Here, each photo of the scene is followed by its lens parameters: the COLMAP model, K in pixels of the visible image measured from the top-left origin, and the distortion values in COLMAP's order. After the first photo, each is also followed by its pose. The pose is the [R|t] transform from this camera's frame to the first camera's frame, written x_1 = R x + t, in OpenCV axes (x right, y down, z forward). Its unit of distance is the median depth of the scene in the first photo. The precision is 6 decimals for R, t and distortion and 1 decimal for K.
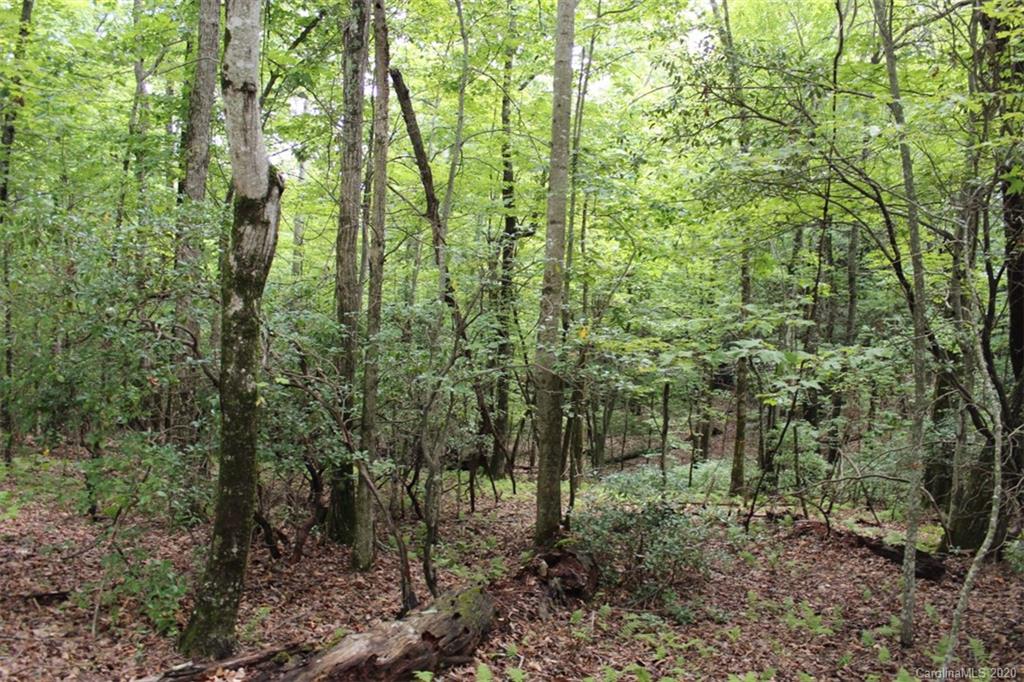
lens RADIAL K [[849.1, 0, 513.2], [0, 849.1, 341.9], [0, 0, 1]] dist [-0.120528, 0.045355]
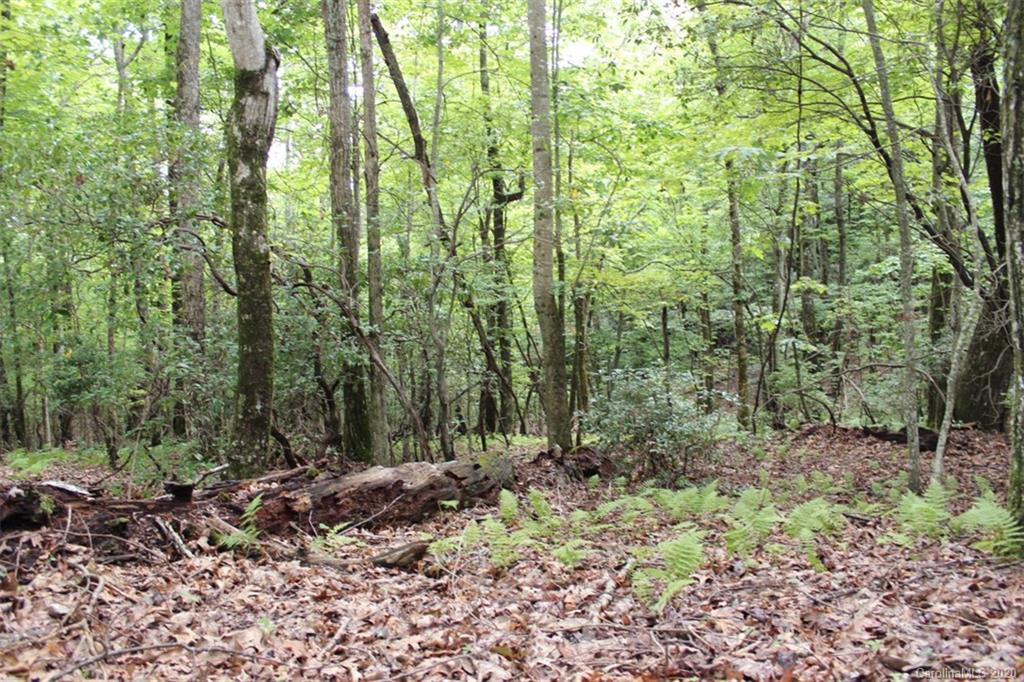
lens RADIAL K [[849.1, 0, 514.9], [0, 849.1, 339.7], [0, 0, 1]] dist [-0.120528, 0.045355]
pose [[0.996316, -0.085671, 0.003877, -0.007480], [0.085681, 0.996320, -0.002385, 0.116979], [-0.003658, 0.002708, 0.999990, -0.029361]]
